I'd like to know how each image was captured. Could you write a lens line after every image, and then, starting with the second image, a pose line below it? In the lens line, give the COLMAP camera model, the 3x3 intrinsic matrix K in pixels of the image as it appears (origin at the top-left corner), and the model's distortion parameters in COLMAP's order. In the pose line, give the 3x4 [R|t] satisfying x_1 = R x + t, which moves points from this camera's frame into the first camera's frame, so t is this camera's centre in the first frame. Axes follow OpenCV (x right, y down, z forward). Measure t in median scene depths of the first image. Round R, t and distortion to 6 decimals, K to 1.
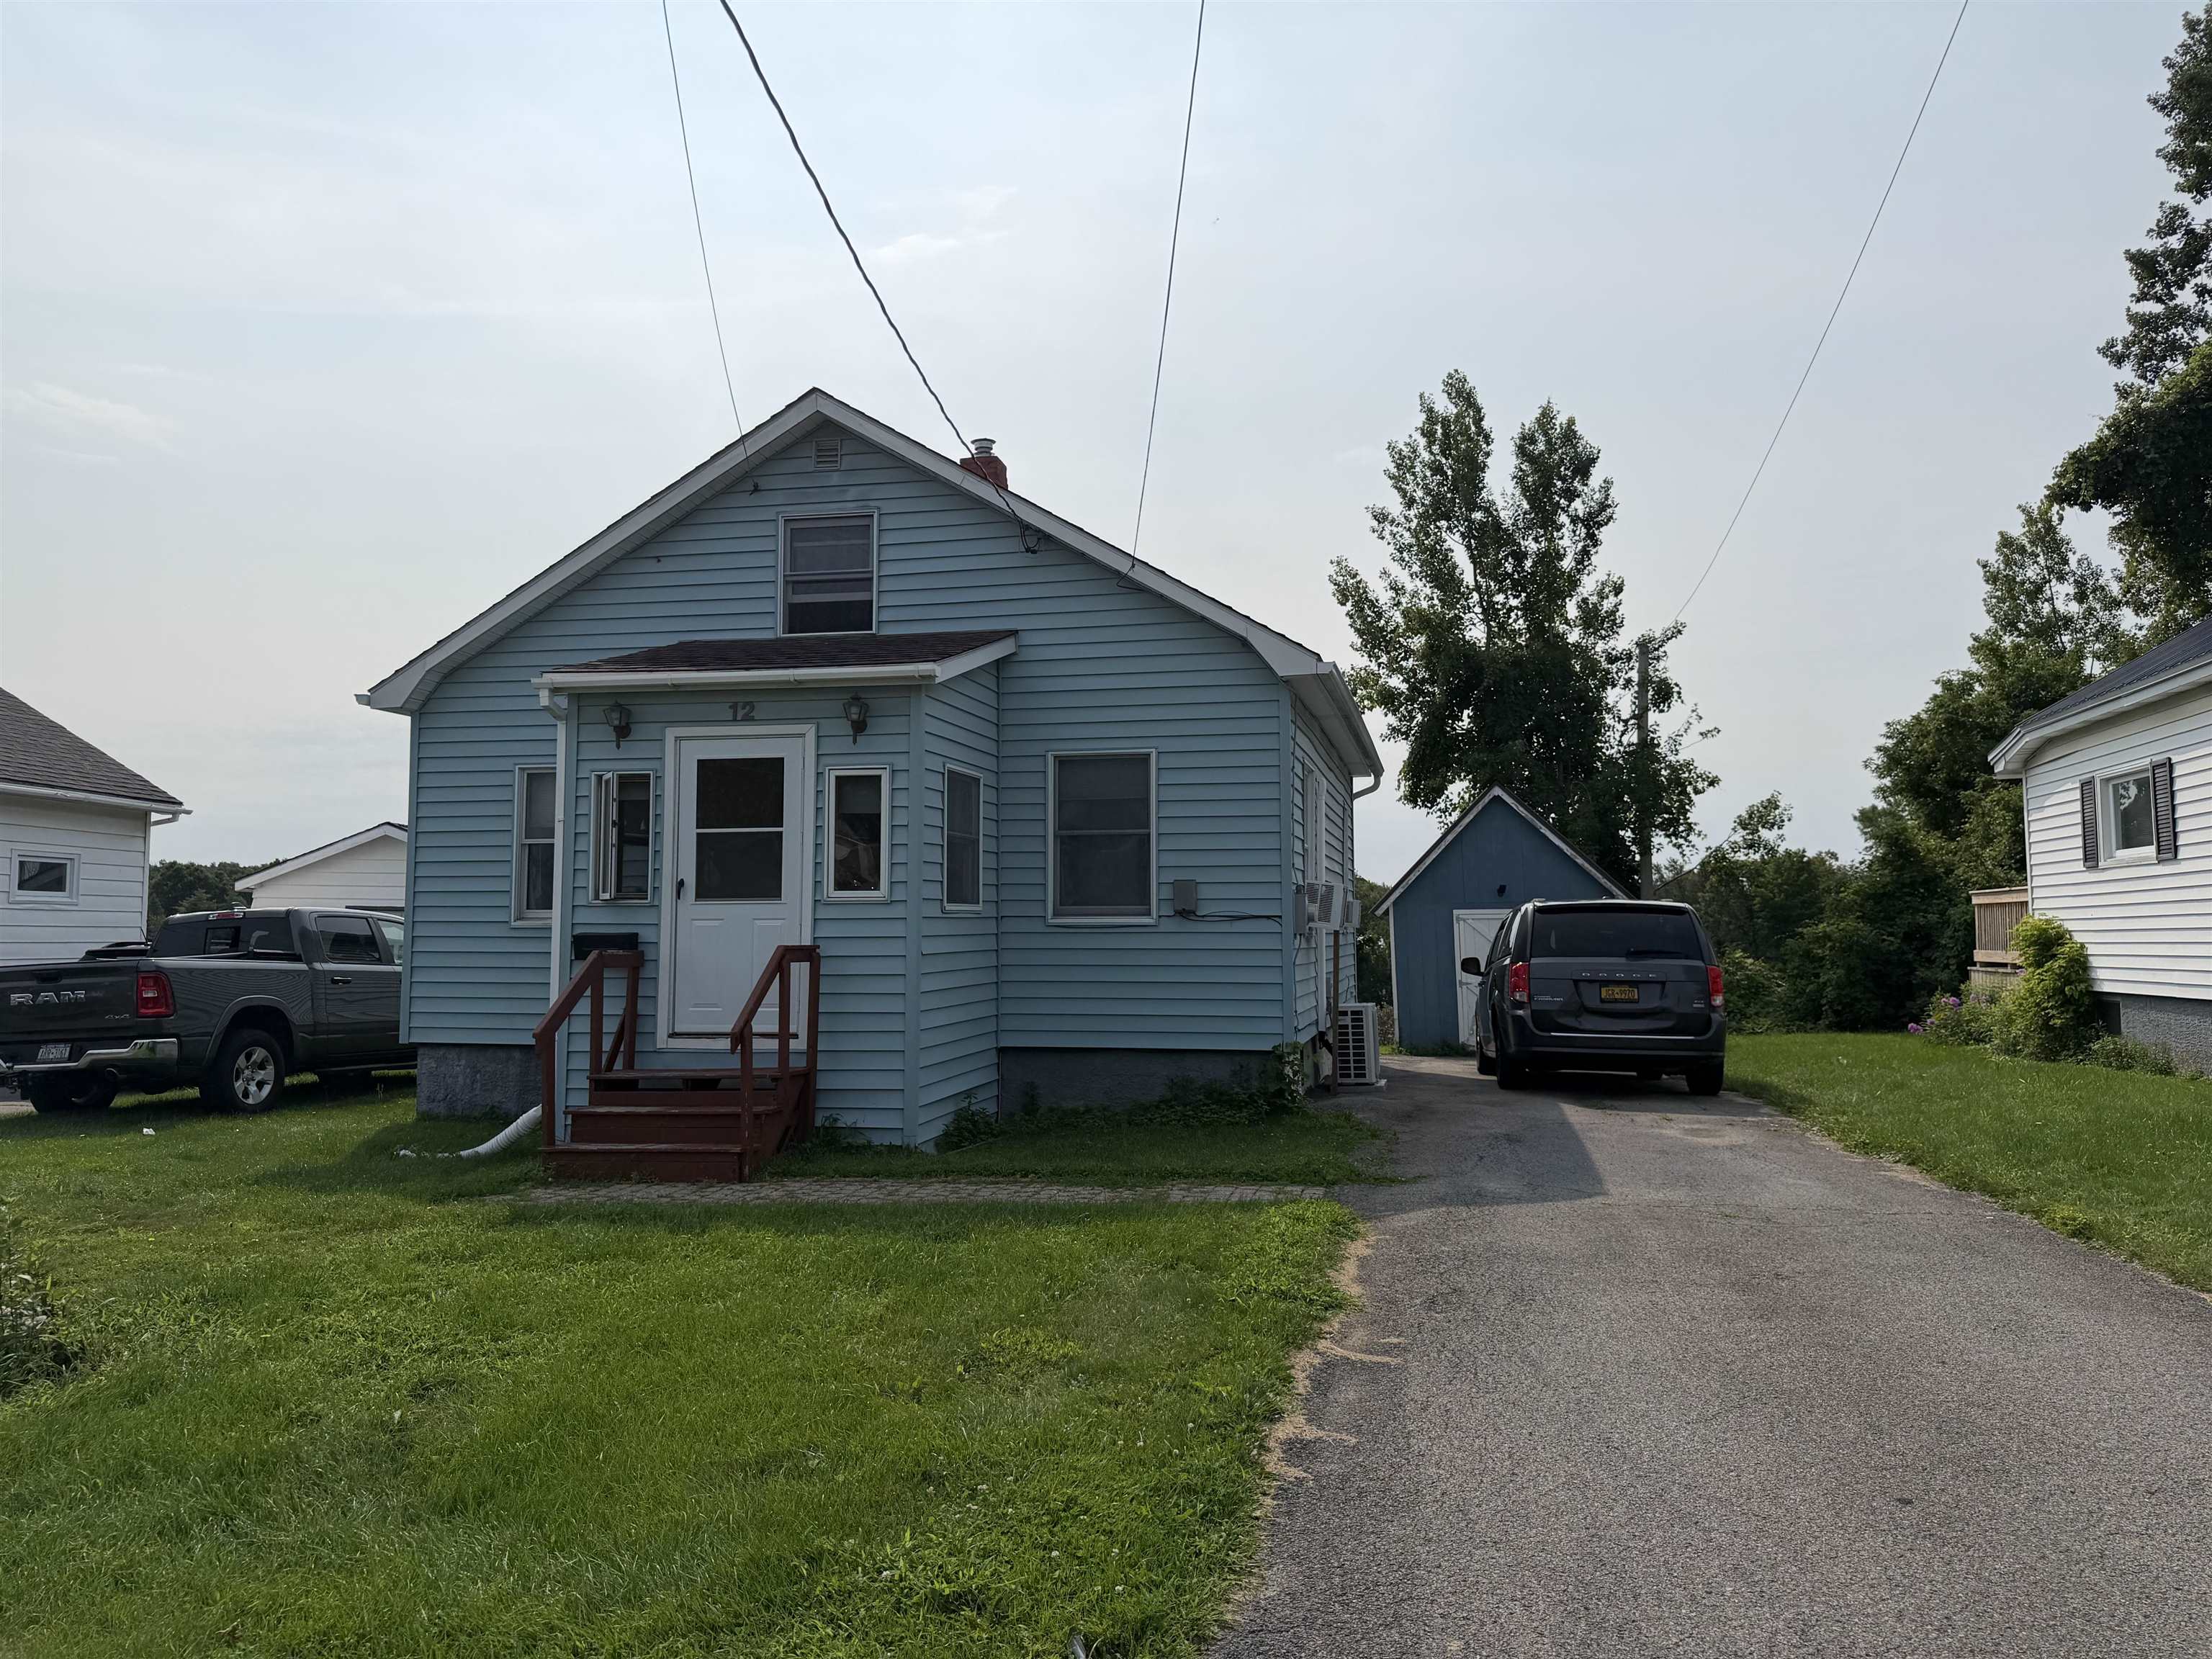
lens RADIAL K [[1572.6, 0, 1106.0], [0, 1572.6, 829.5], [0, 0, 1]] dist [0.072670, -0.128382]
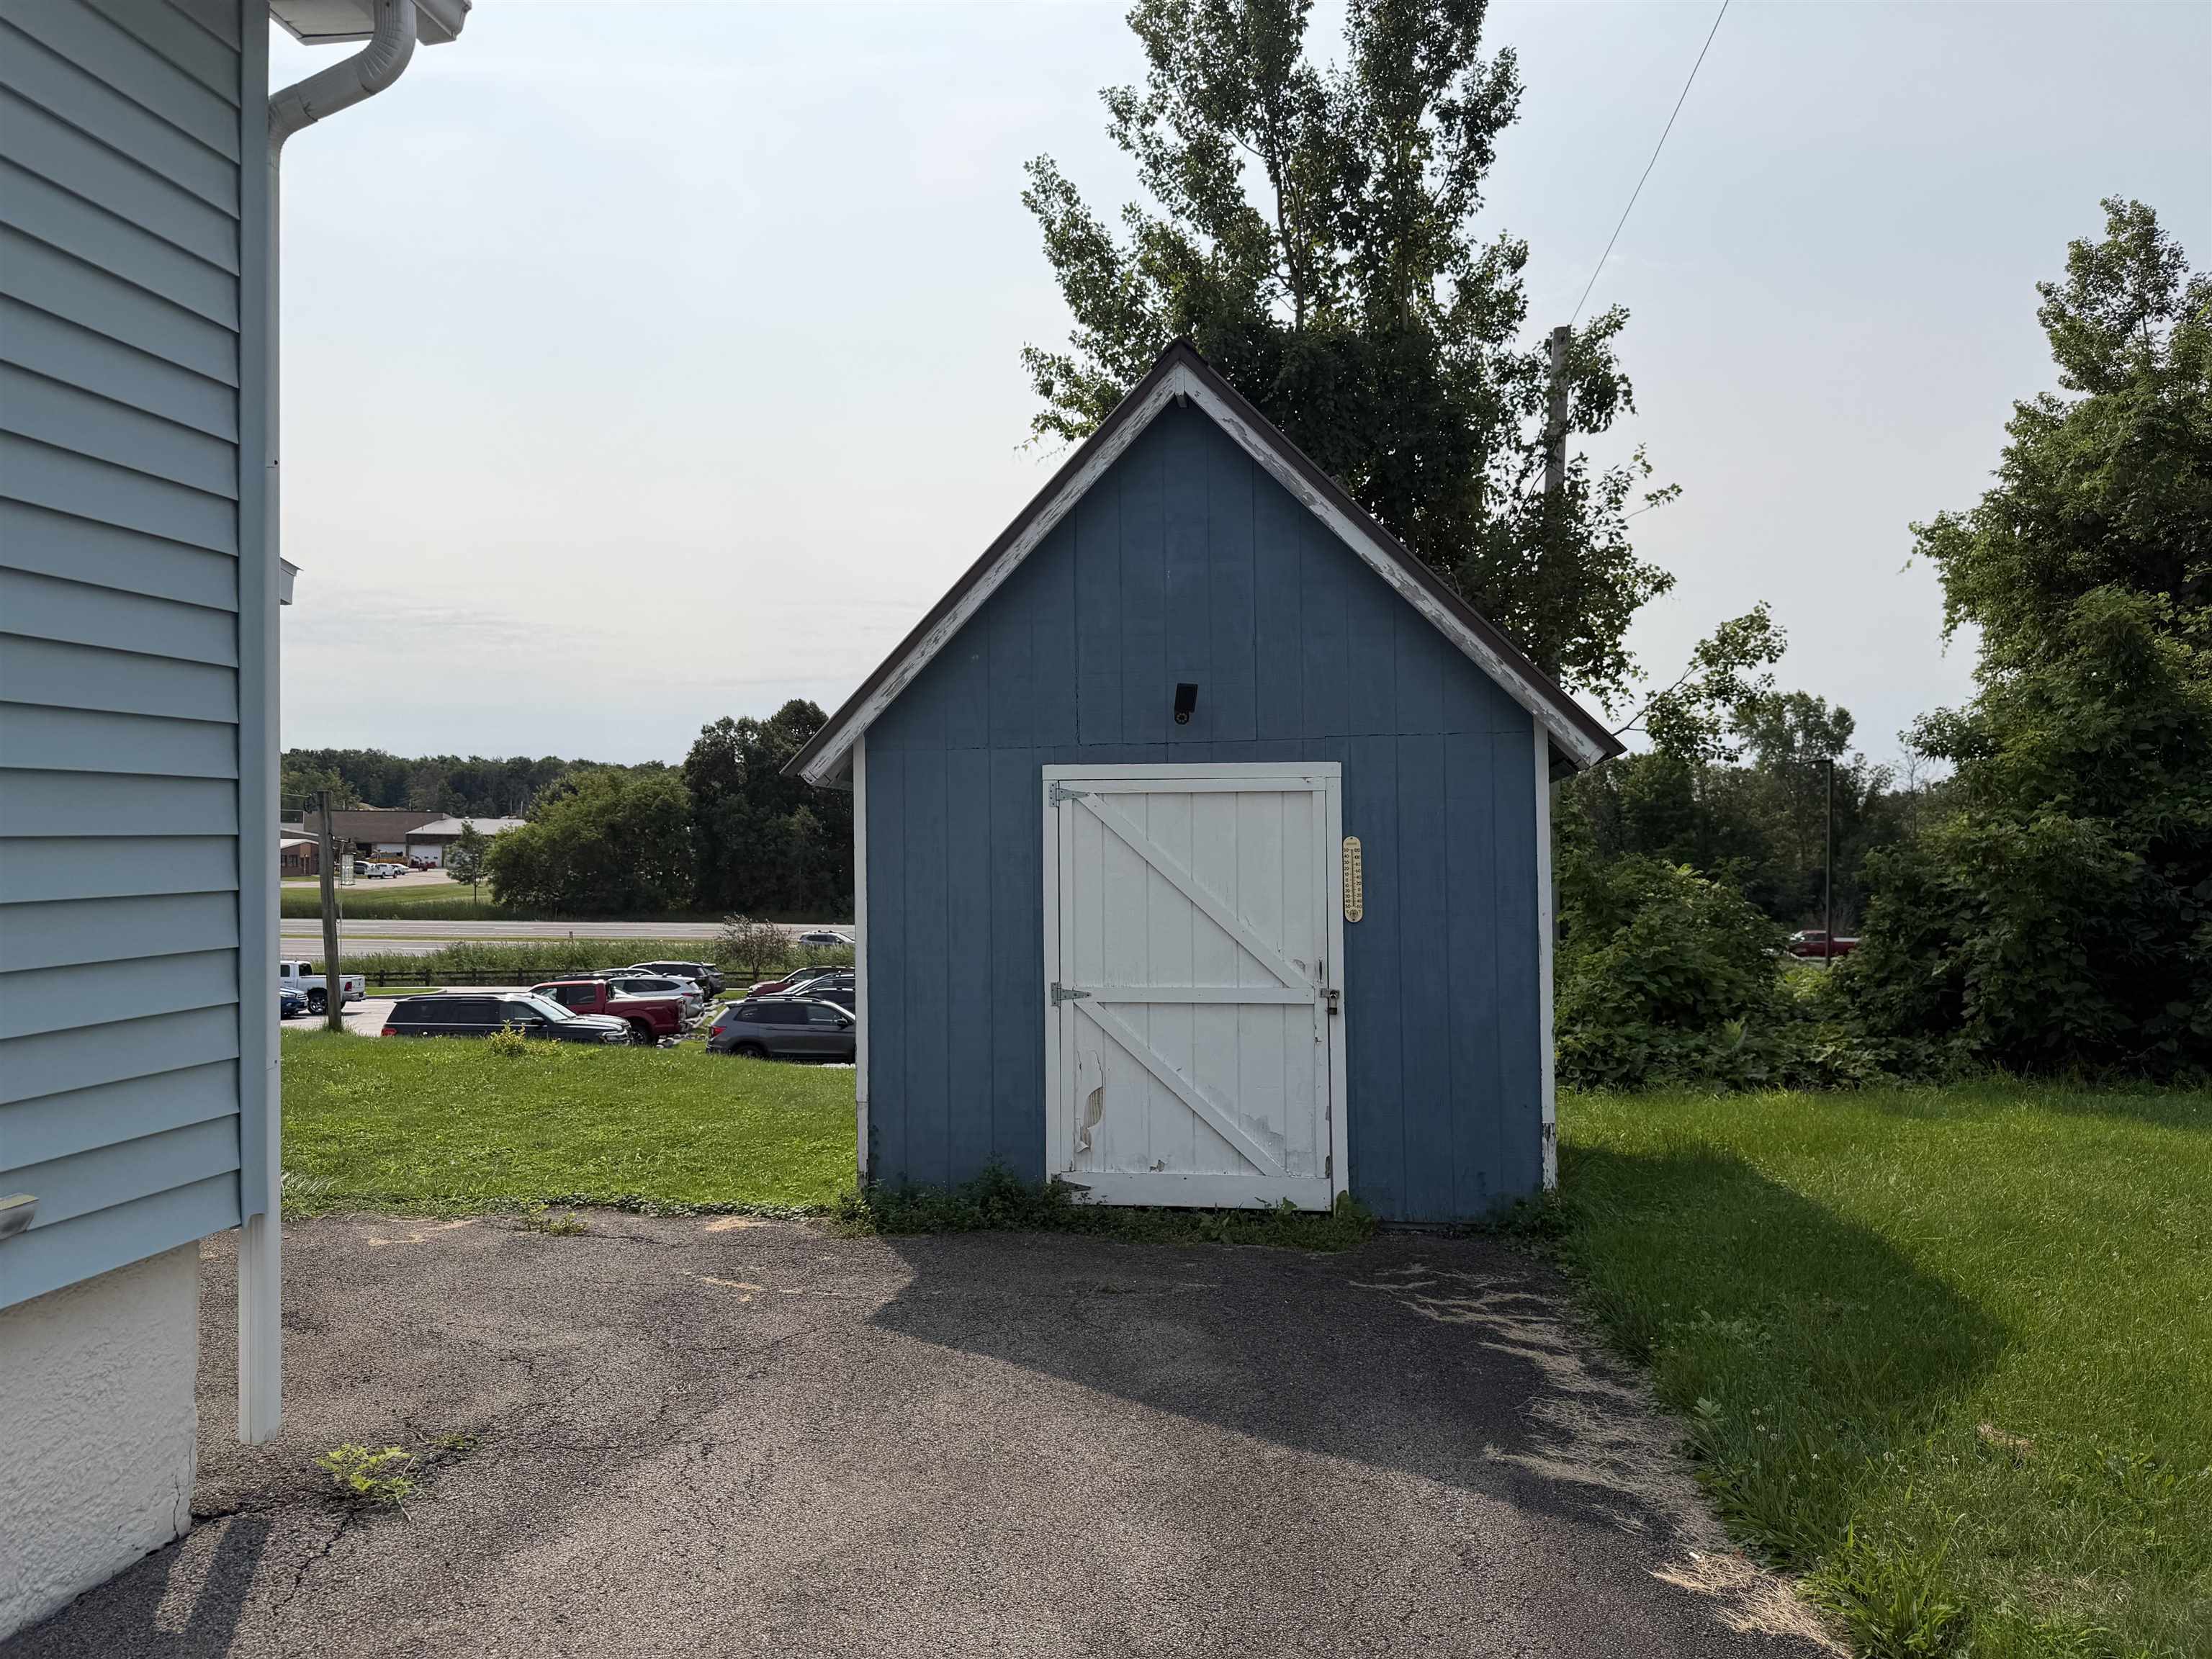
lens RADIAL K [[1585.6, 0, 1138.3], [0, 1585.6, 826.1], [0, 0, 1]] dist [0.015117, -0.008152]
pose [[0.995139, 0.013114, 0.097604, 0.130278], [-0.019387, 0.997787, 0.063599, 0.027044], [-0.096554, -0.065182, 0.993191, 0.421109]]
